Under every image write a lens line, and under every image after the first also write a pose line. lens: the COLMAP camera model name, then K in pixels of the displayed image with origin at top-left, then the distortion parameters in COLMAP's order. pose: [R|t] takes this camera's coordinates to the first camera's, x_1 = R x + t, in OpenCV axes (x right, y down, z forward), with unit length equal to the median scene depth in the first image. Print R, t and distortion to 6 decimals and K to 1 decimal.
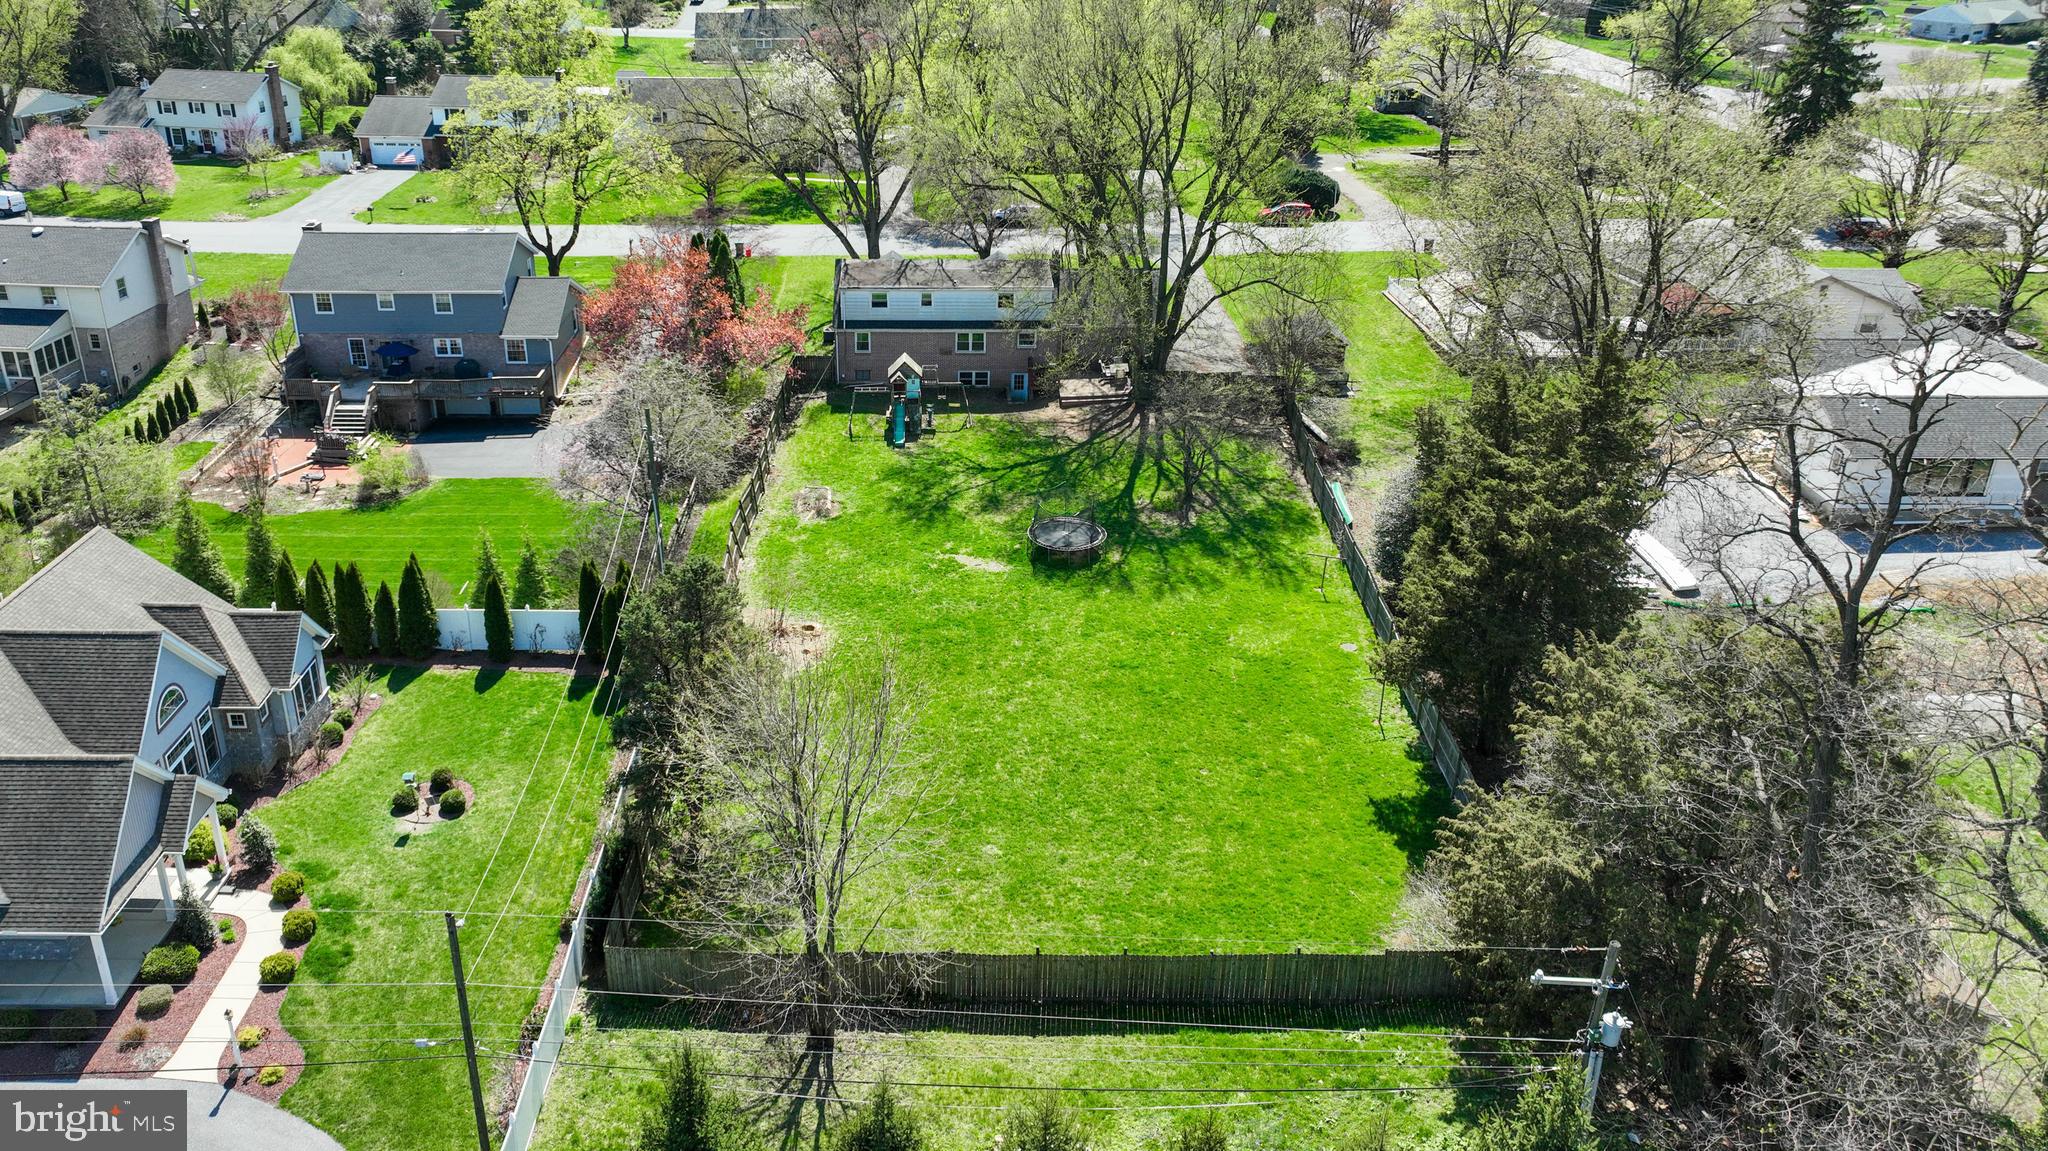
lens RADIAL K [[1576.7, 0, 1024.0], [0, 1576.7, 575.5], [0, 0, 1]] dist [-0.000324, -0.001780]
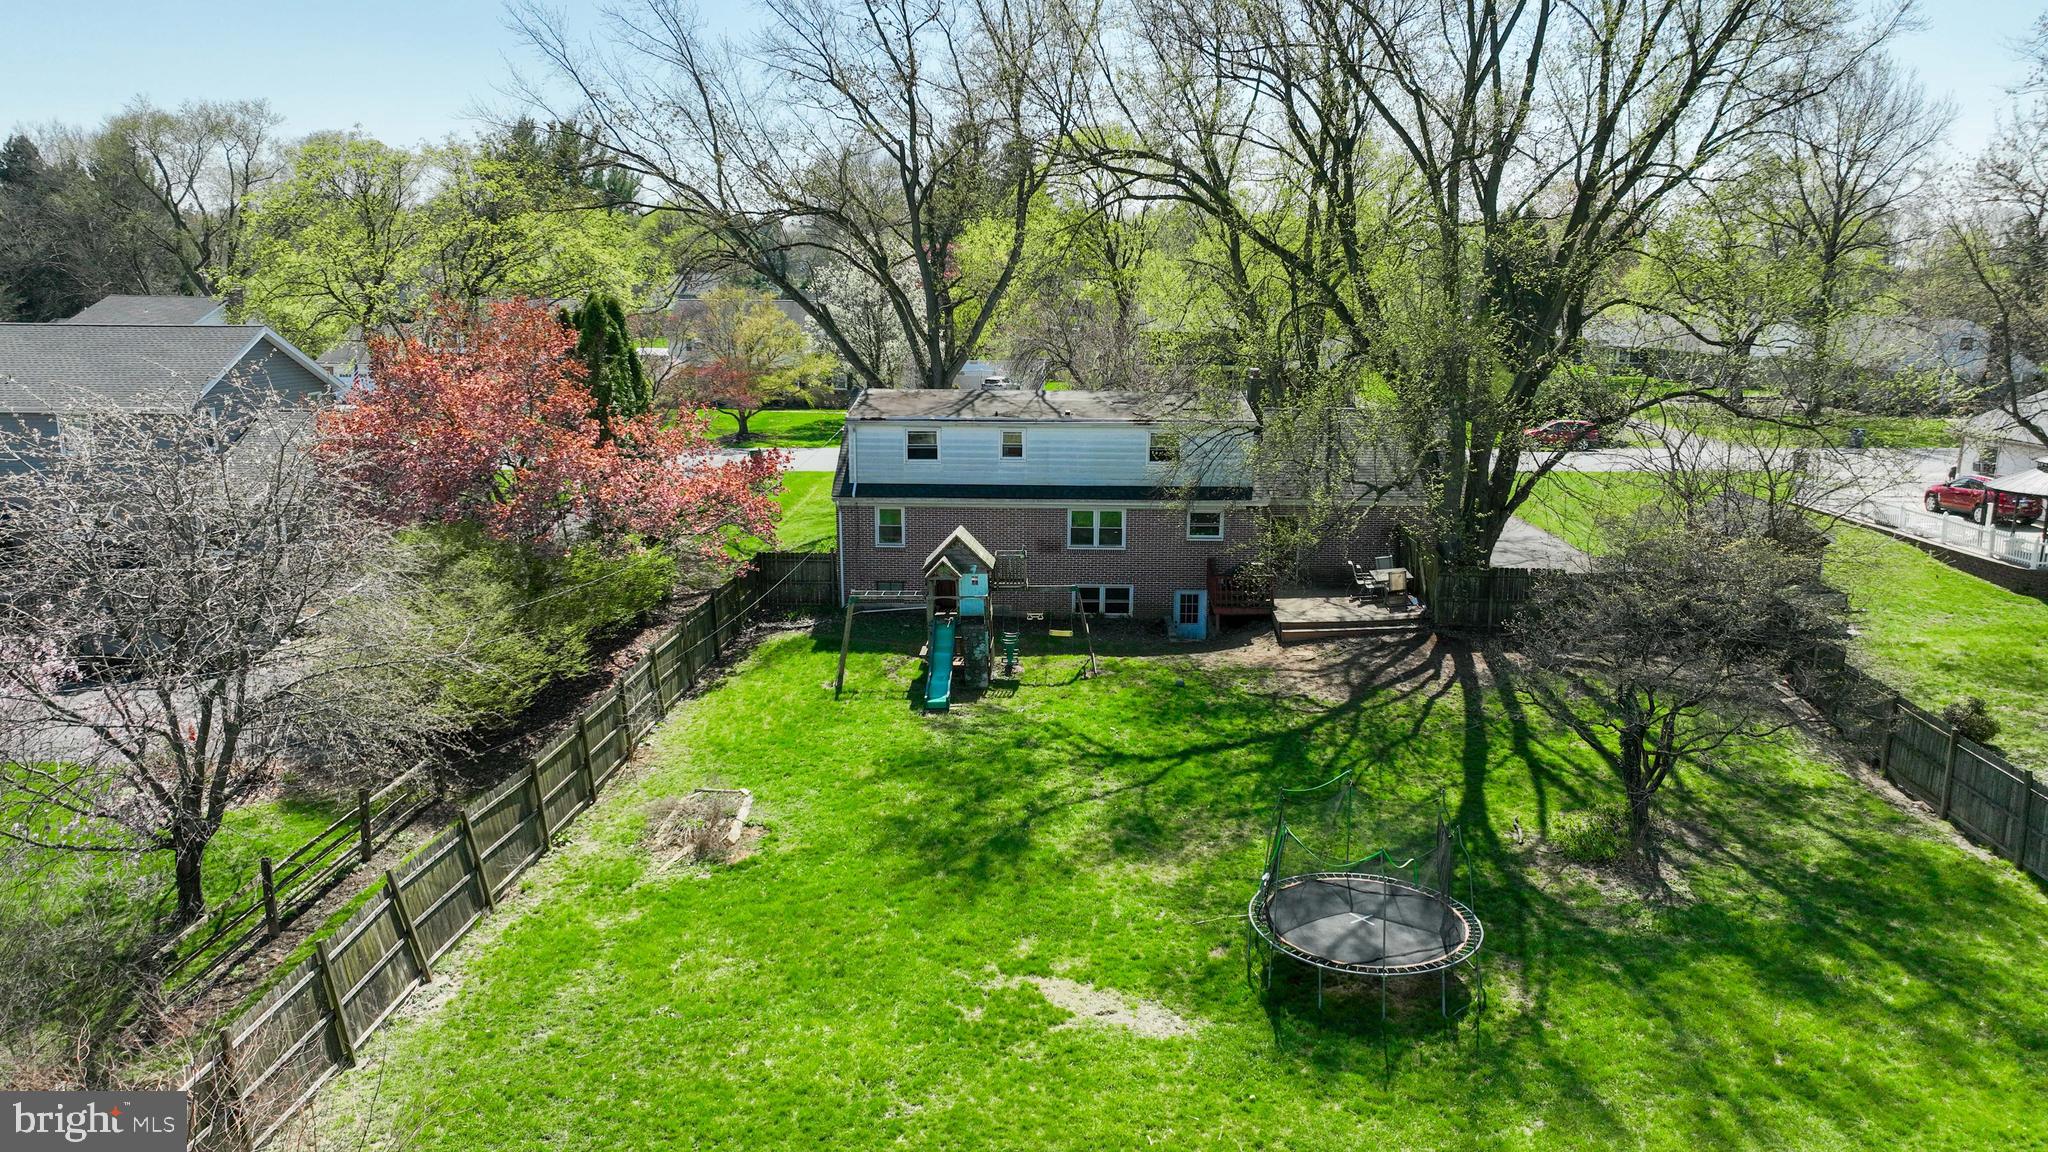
lens RADIAL K [[1417.6, 0, 1068.3], [0, 1417.6, 579.9], [0, 0, 1]] dist [0.006614, 0.000515]
pose [[0.998380, 0.005087, -0.056666, -0.017735], [-0.018495, 0.970921, -0.238683, -0.021370], [0.053804, 0.239345, 0.969443, 0.602339]]
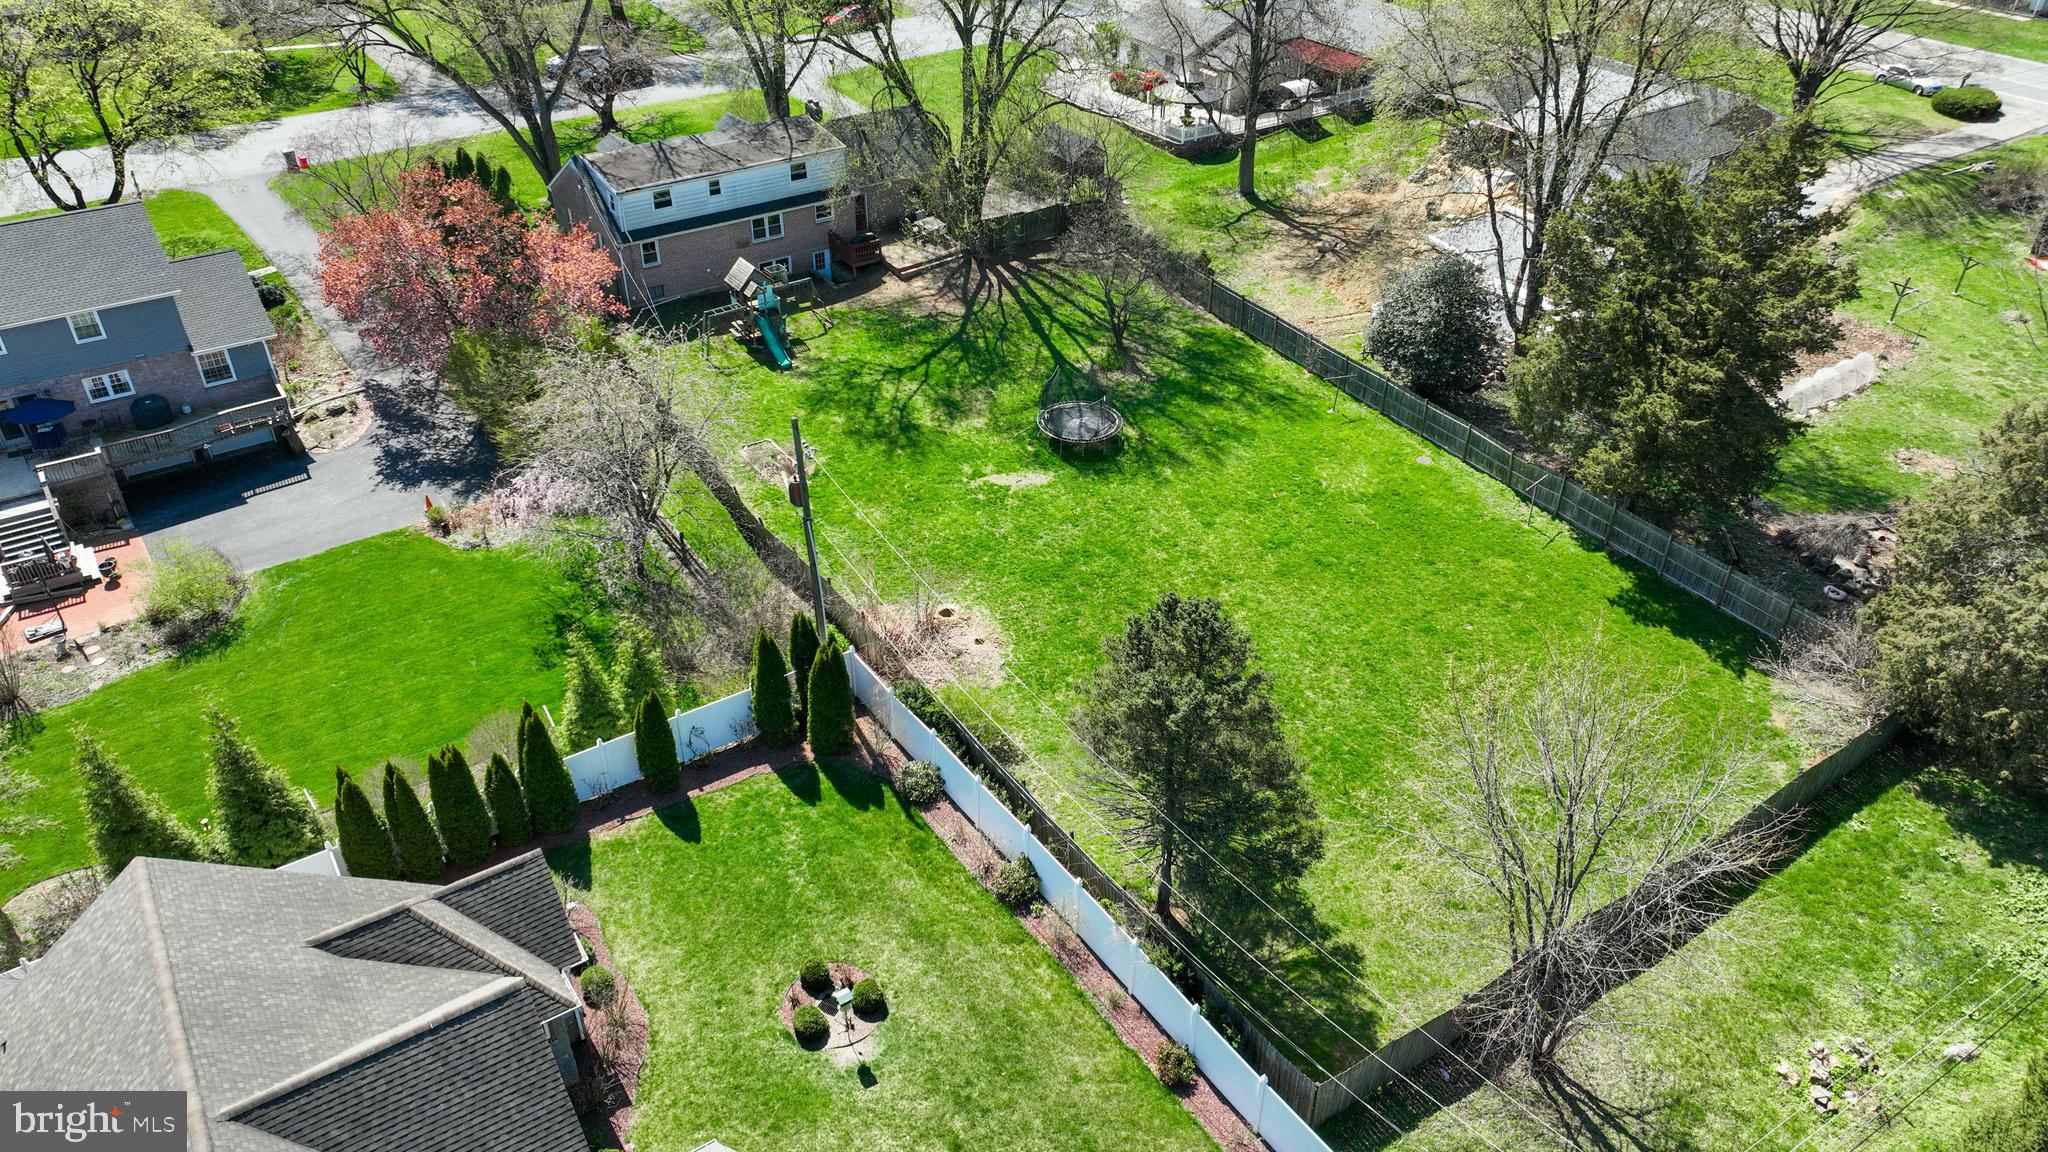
lens RADIAL K [[1417.6, 0, 1068.3], [0, 1417.6, 579.9], [0, 0, 1]] dist [0.006614, 0.000515]
pose [[0.827967, -0.316444, 0.462961, -0.350843], [0.229052, 0.944402, 0.235879, -0.121512], [-0.511864, -0.089258, 0.854417, 0.251707]]
